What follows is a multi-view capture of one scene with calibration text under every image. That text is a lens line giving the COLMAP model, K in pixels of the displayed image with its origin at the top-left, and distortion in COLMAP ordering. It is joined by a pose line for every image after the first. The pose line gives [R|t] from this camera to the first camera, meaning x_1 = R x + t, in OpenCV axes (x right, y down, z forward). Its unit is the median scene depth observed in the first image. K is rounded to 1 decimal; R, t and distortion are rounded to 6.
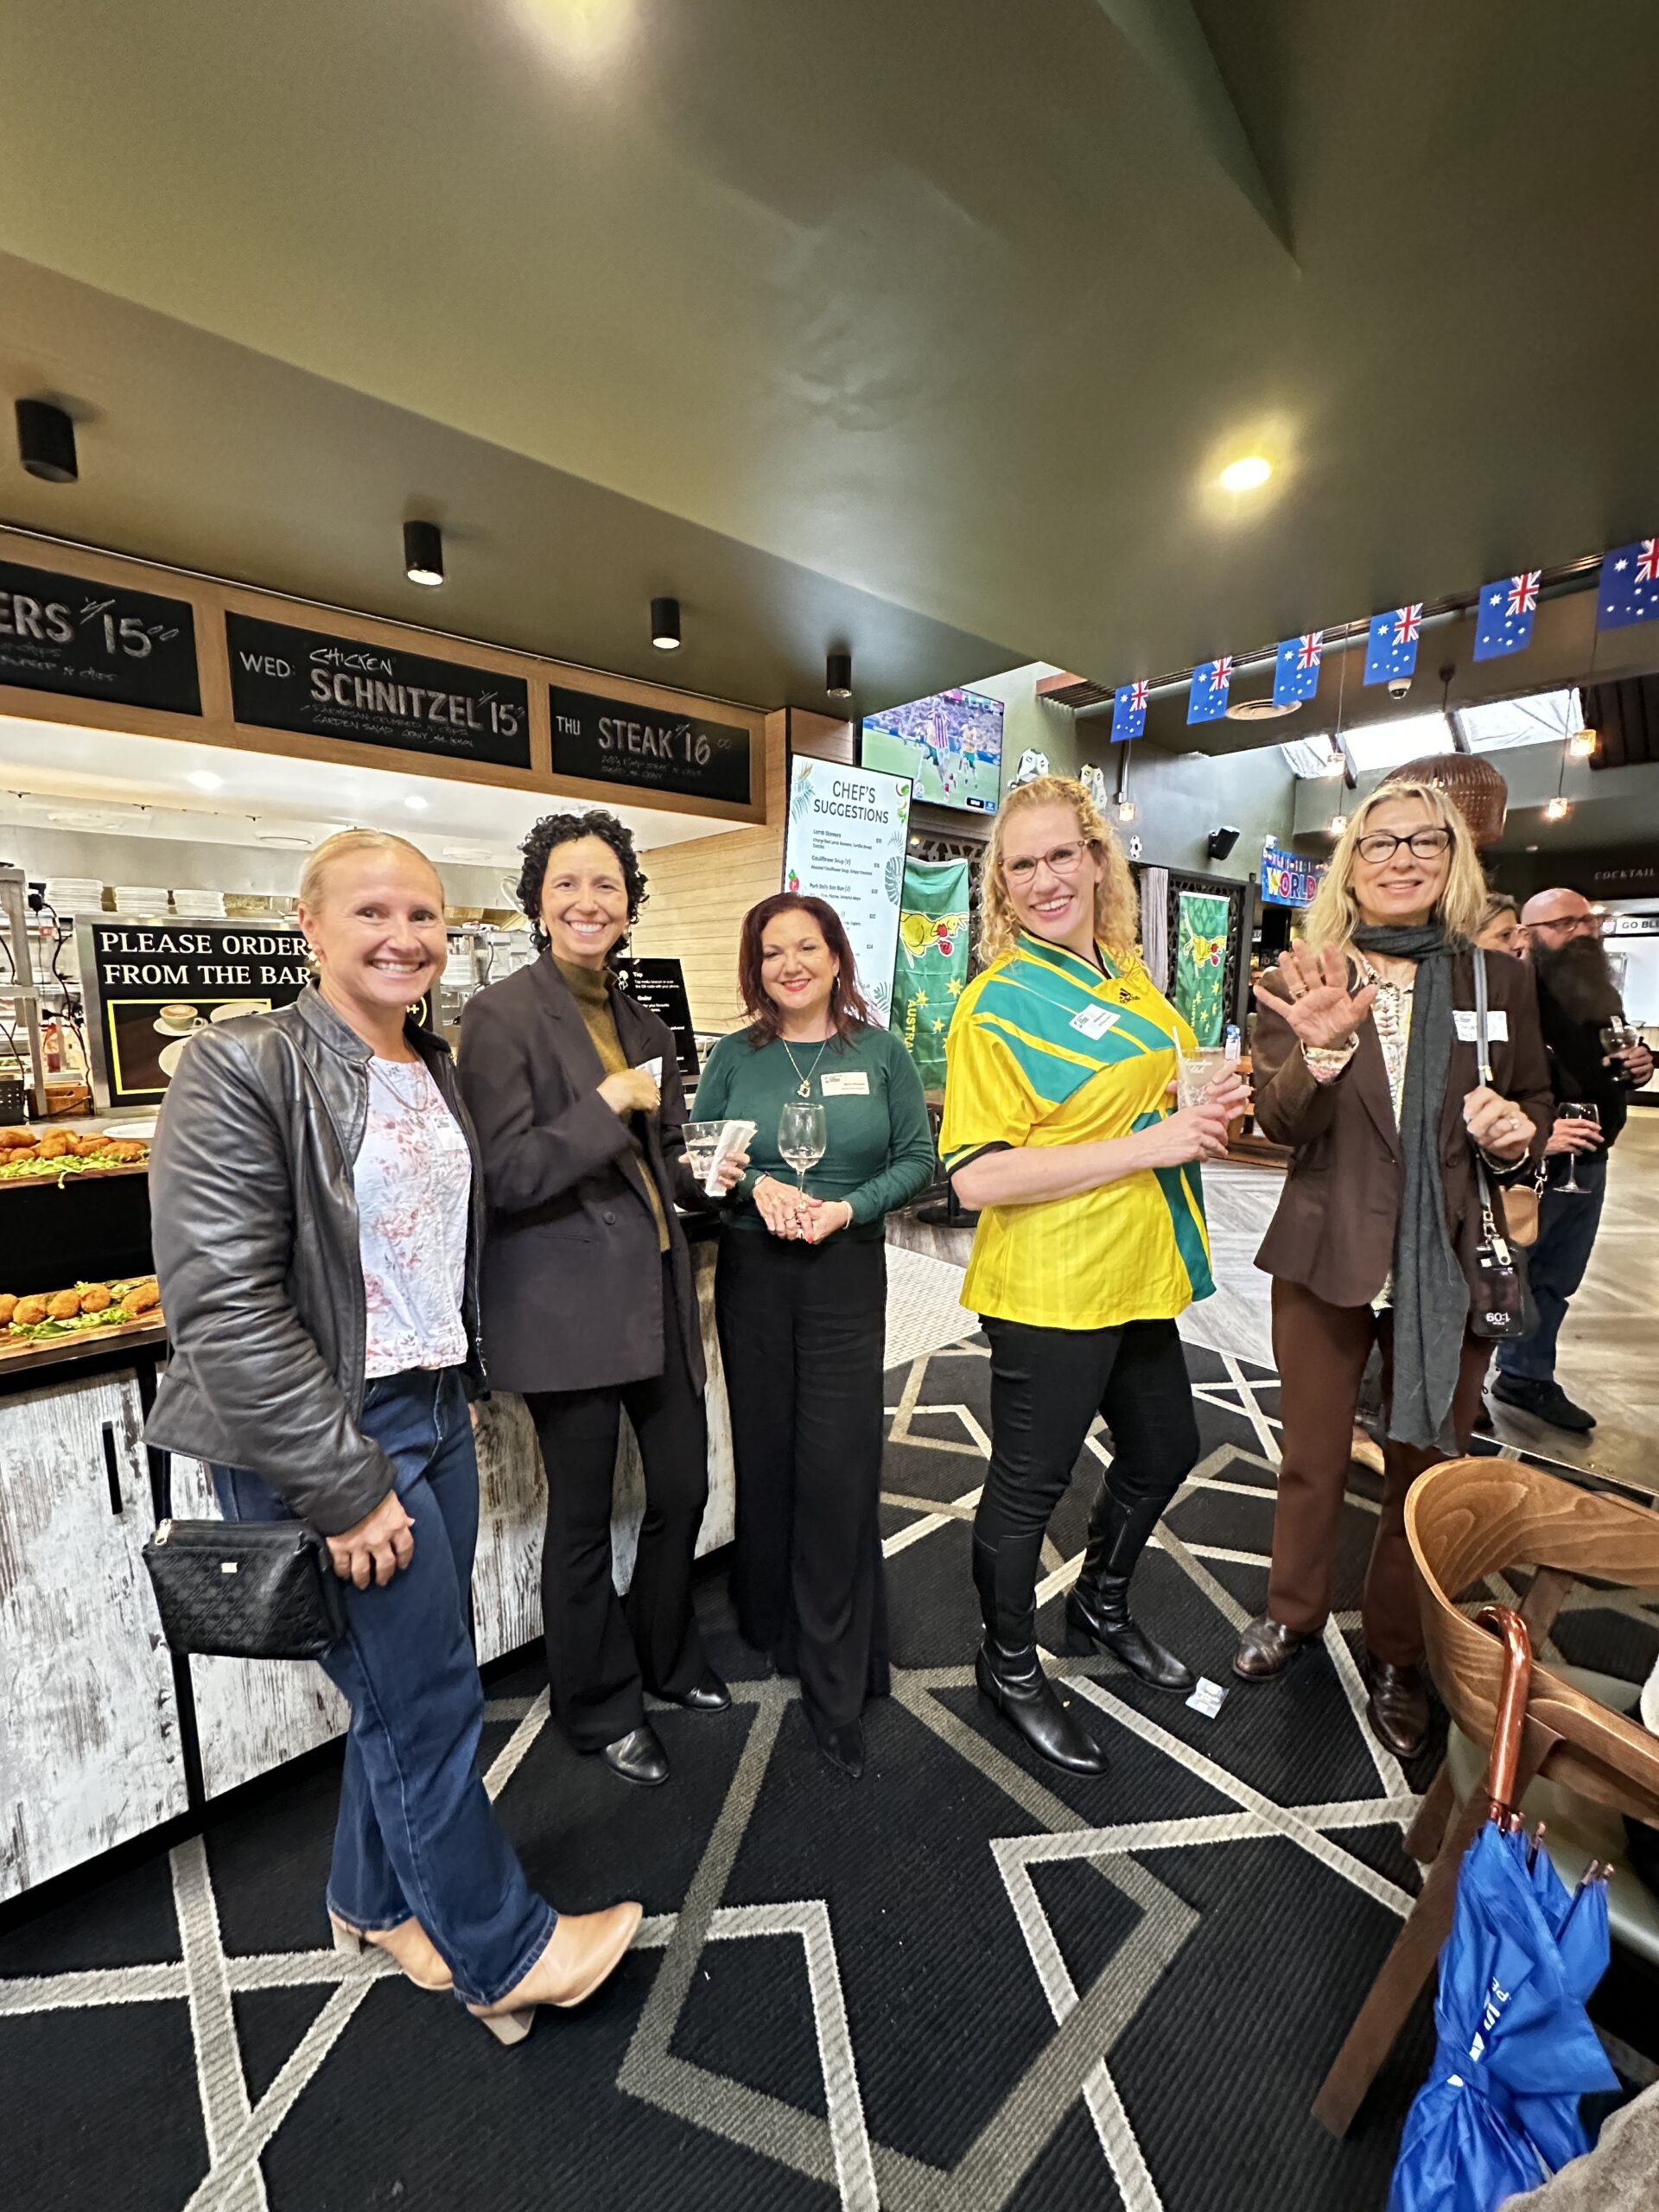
lens RADIAL K [[886.2, 0, 826.2], [0, 886.2, 1099.5], [0, 0, 1]] dist [0.001235, -0.000001]
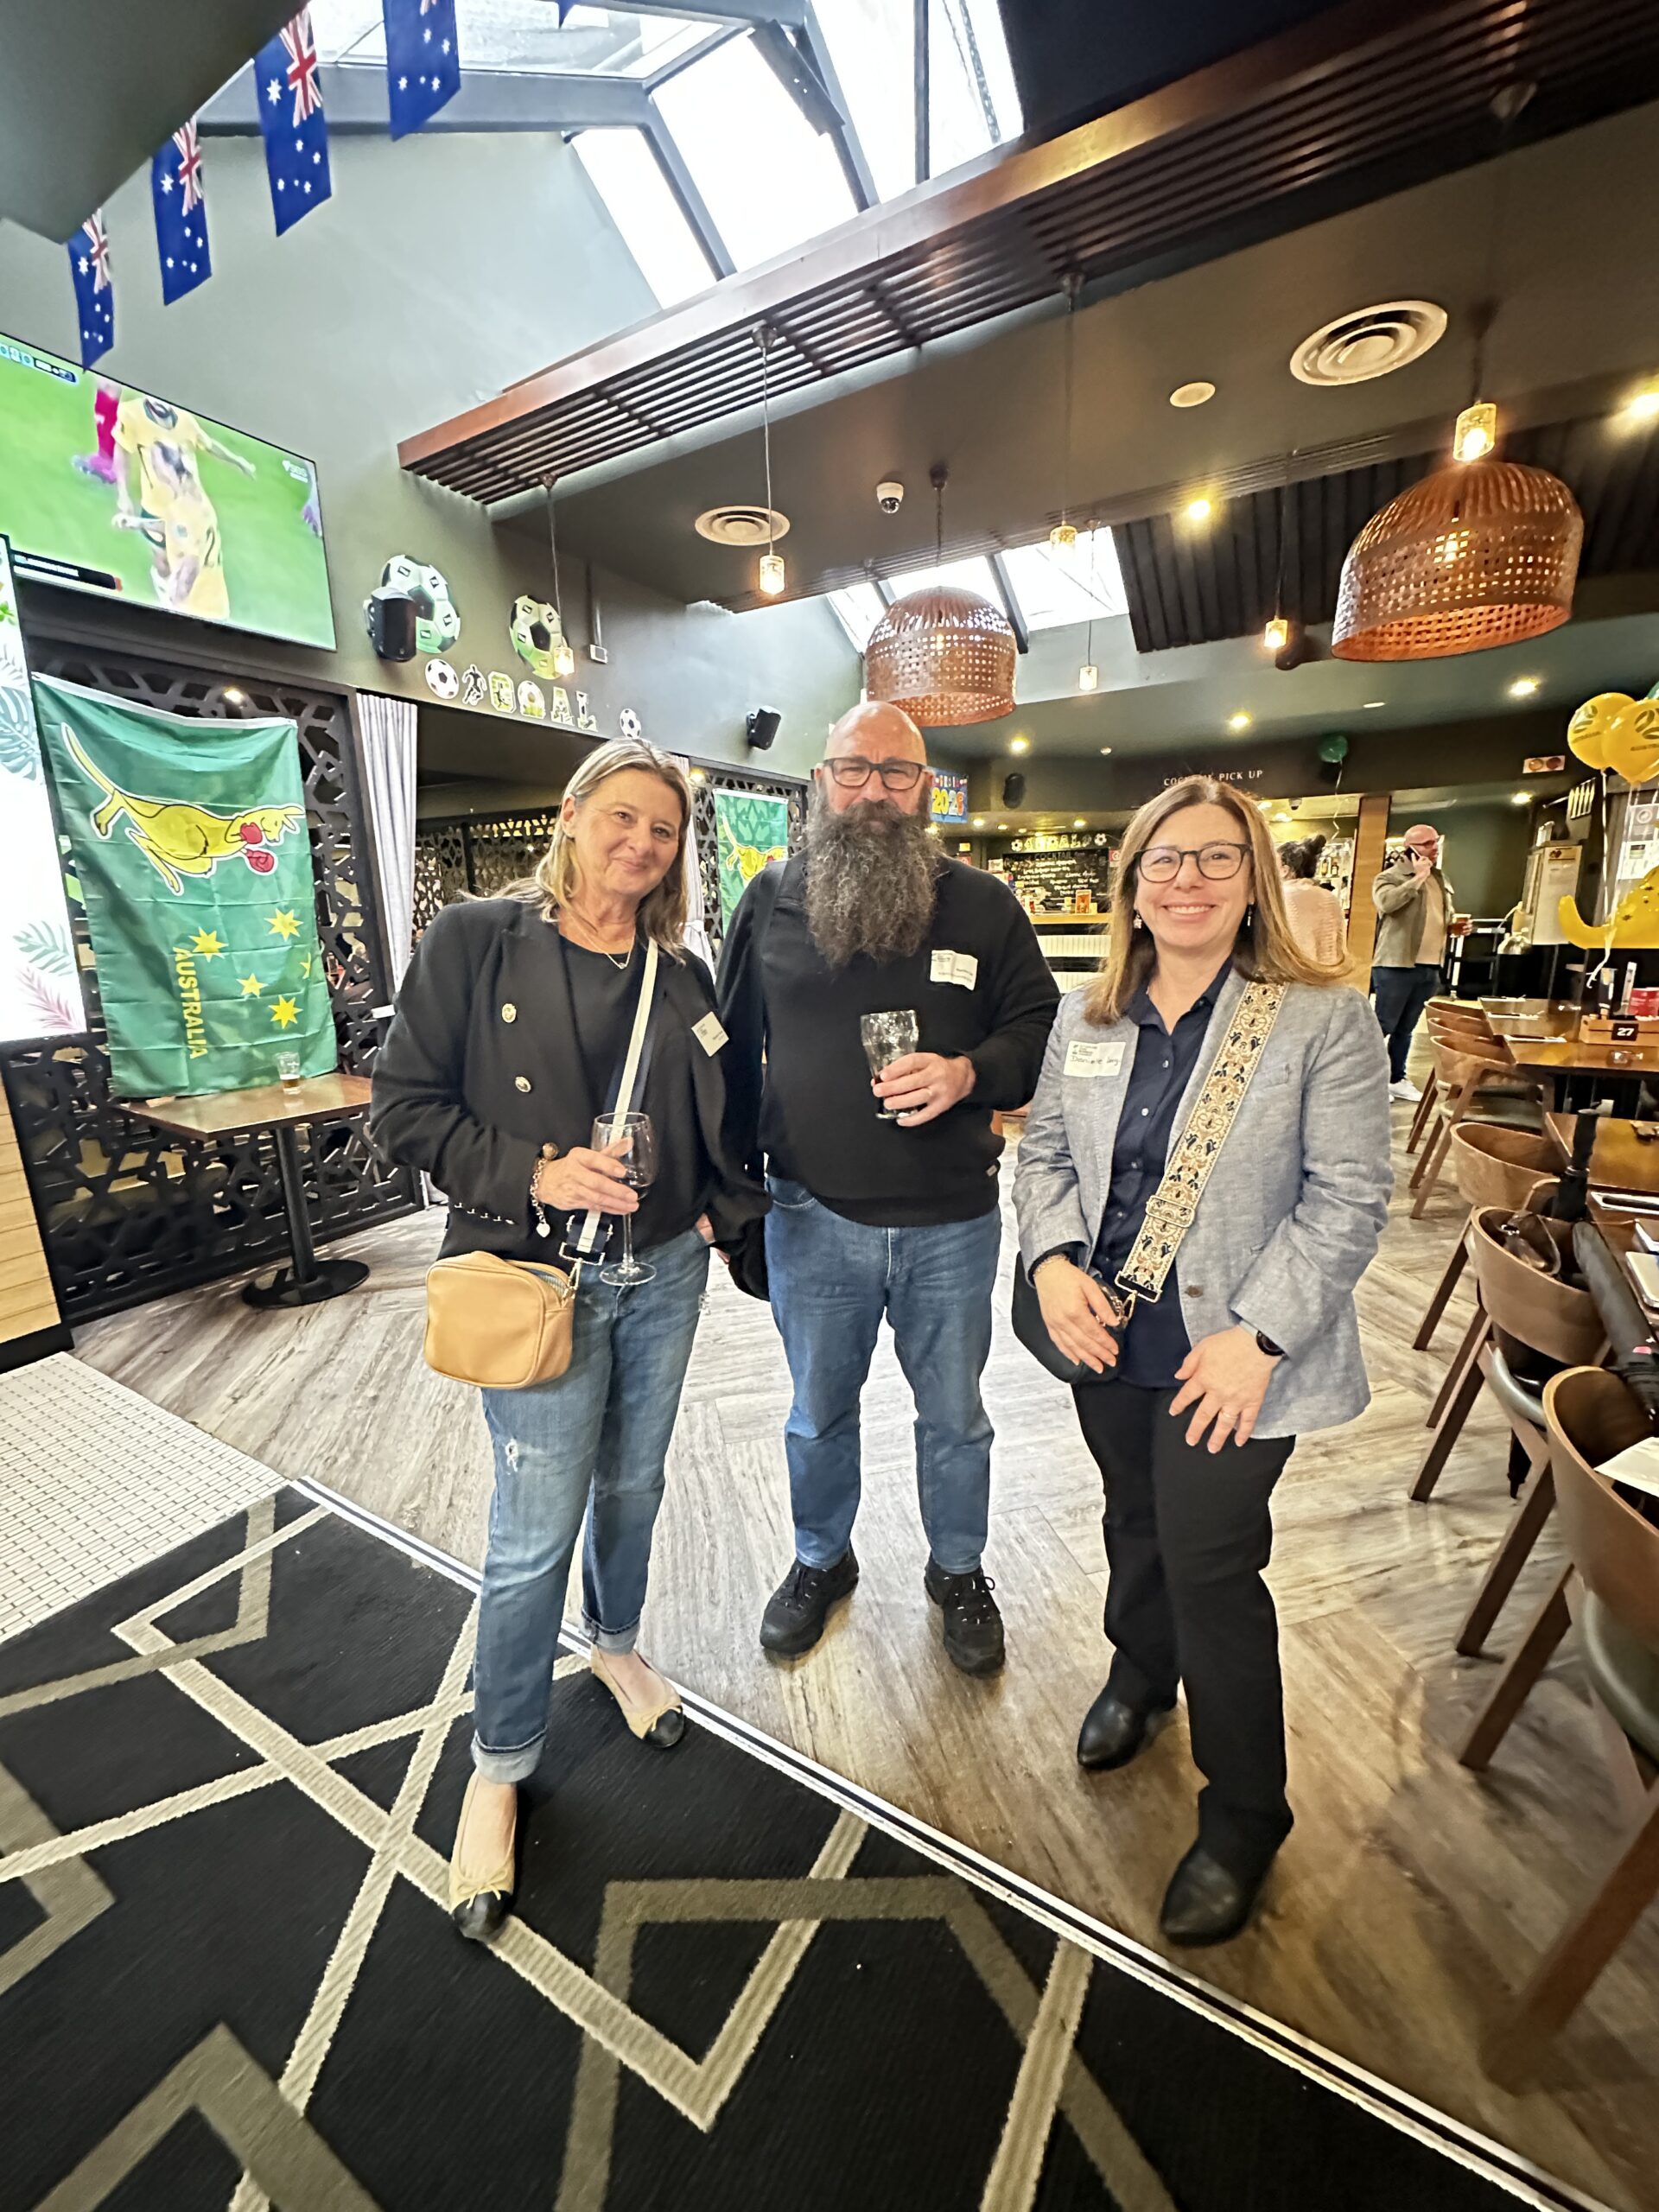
lens RADIAL K [[888.2, 0, 822.1], [0, 888.2, 1095.3], [0, 0, 1]] dist [0.003375, 0.000029]
pose [[0.950786, -0.094333, 0.295139, 0.397927], [0.071540, 0.993626, 0.087119, -0.040800], [-0.301476, -0.061717, 0.951474, 0.337341]]
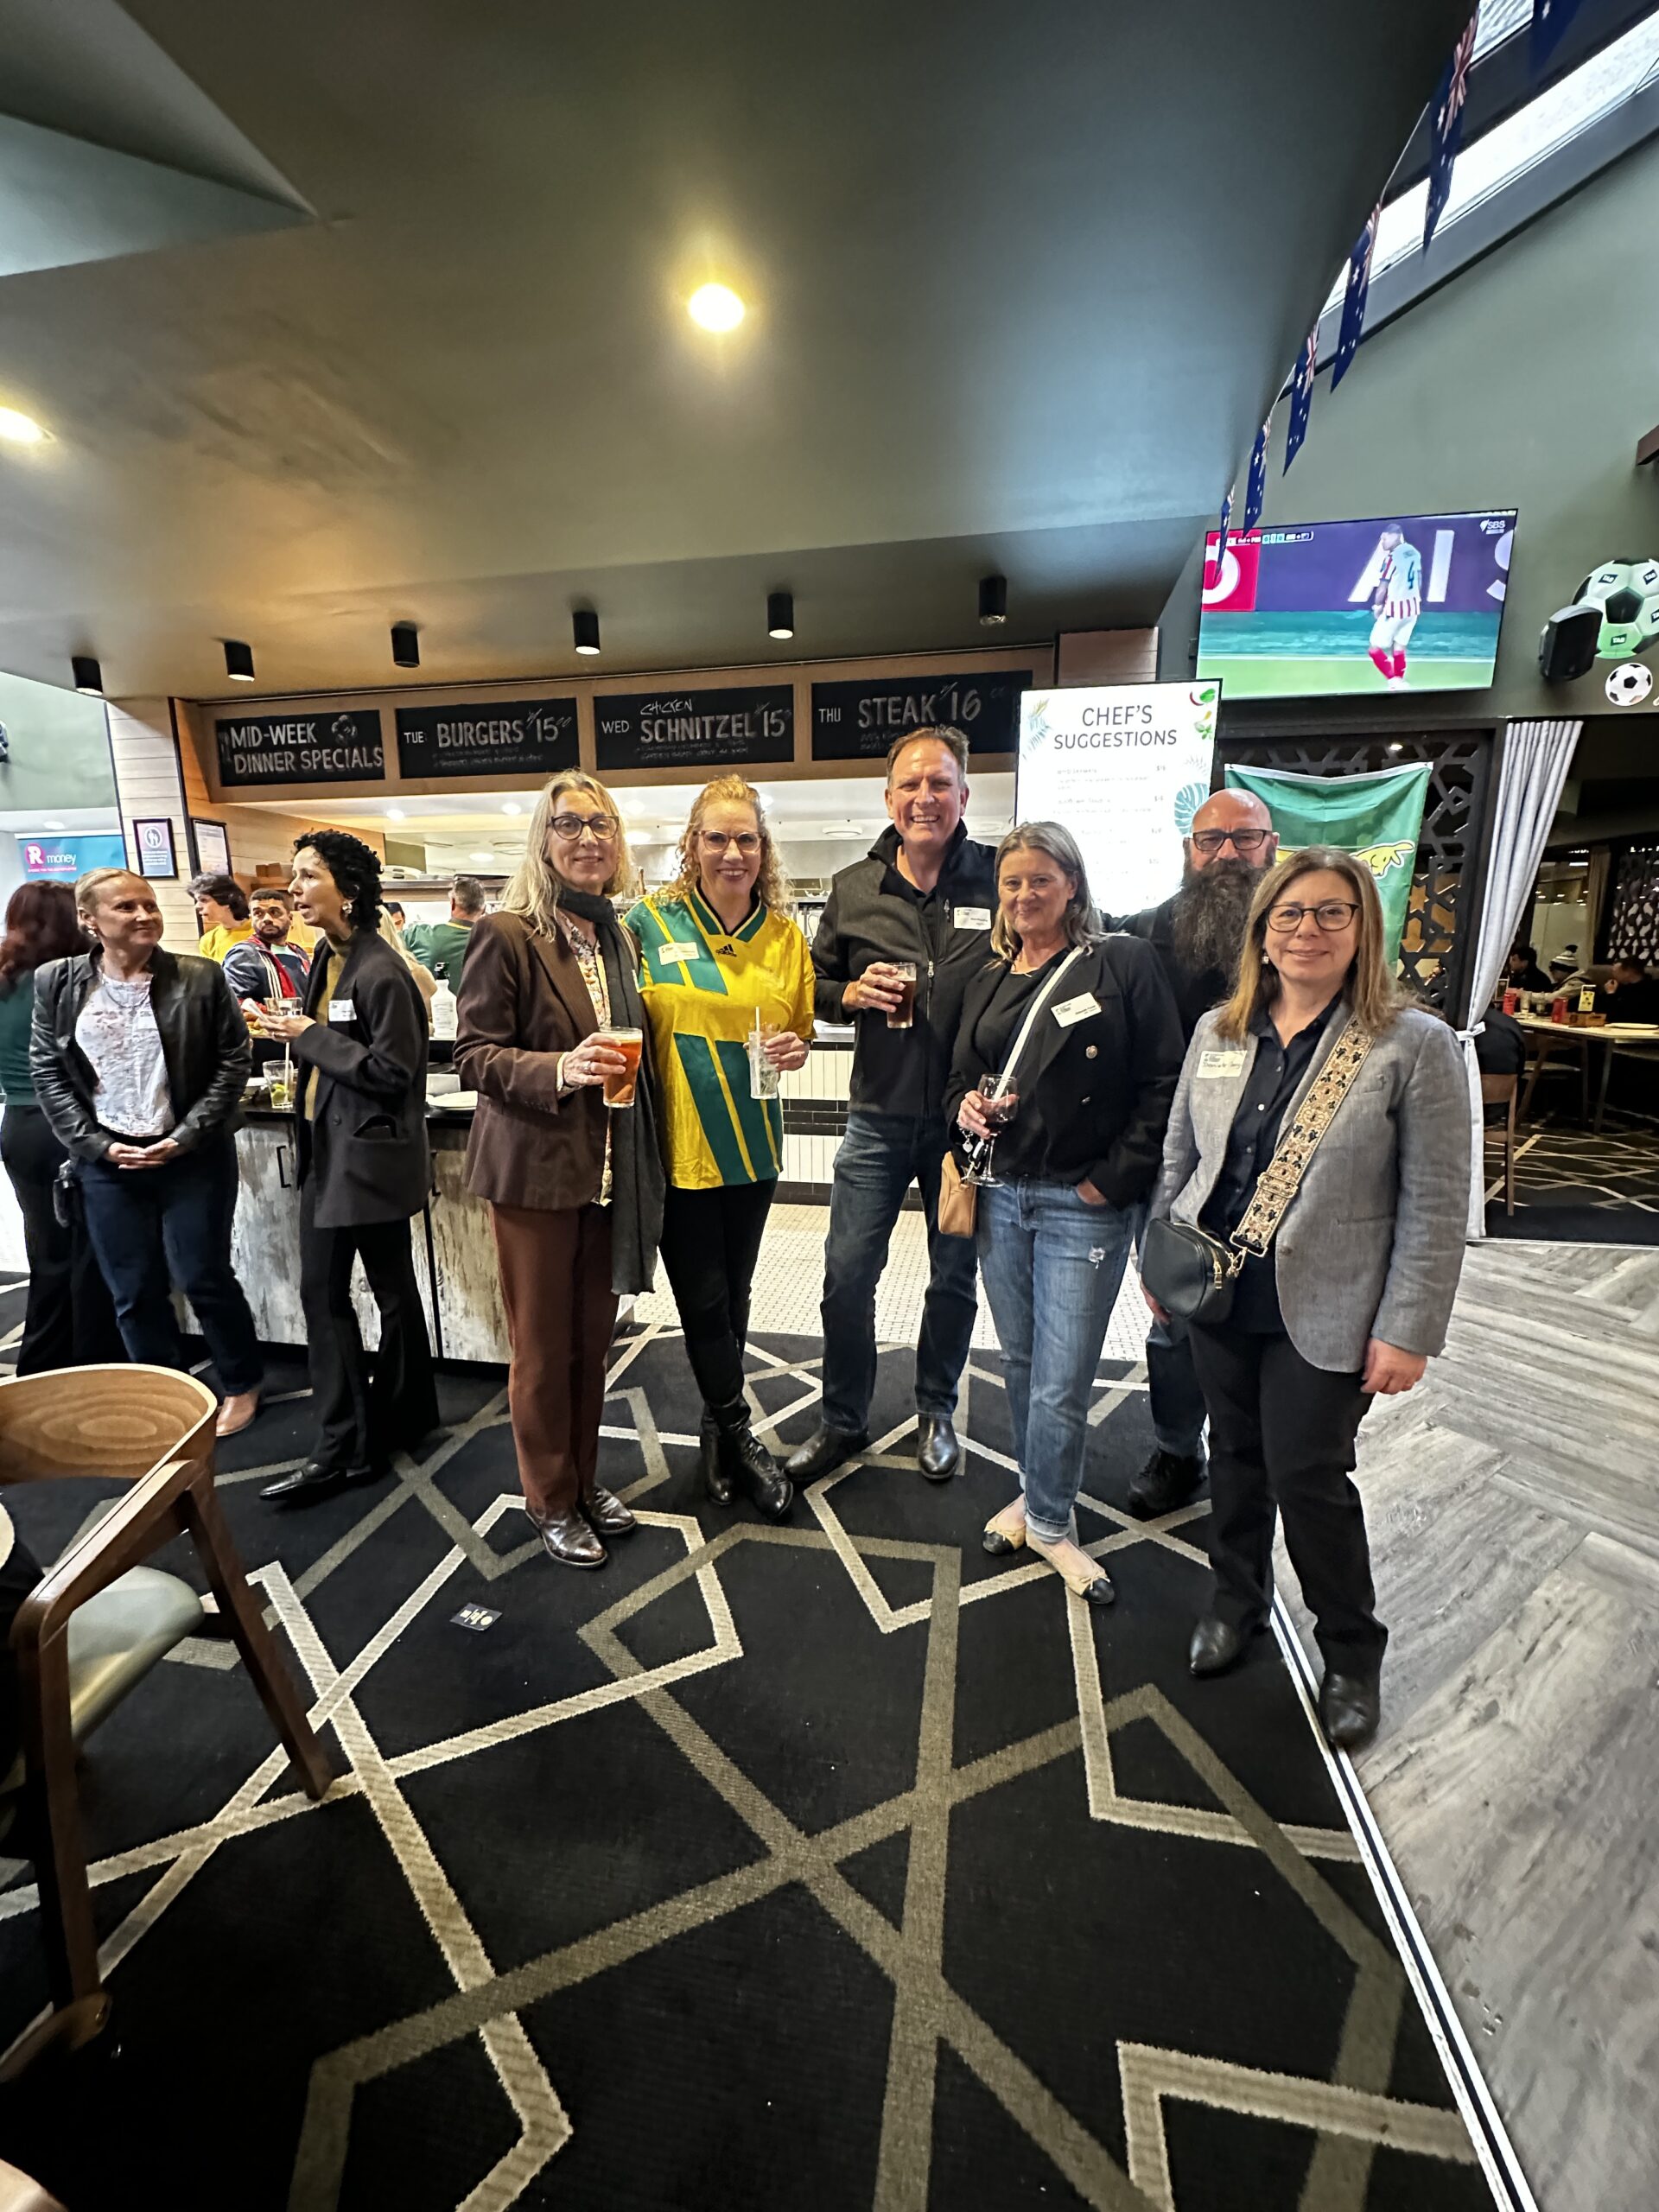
lens RADIAL K [[874.3, 0, 829.5], [0, 874.3, 1106.0], [0, 0, 1]] dist [-0.001276, 0.000011]
pose [[0.616517, 0.139116, -0.774954, 0.567070], [-0.101437, 0.990098, 0.097039, -0.030691], [0.780780, 0.018783, 0.624524, 0.272870]]
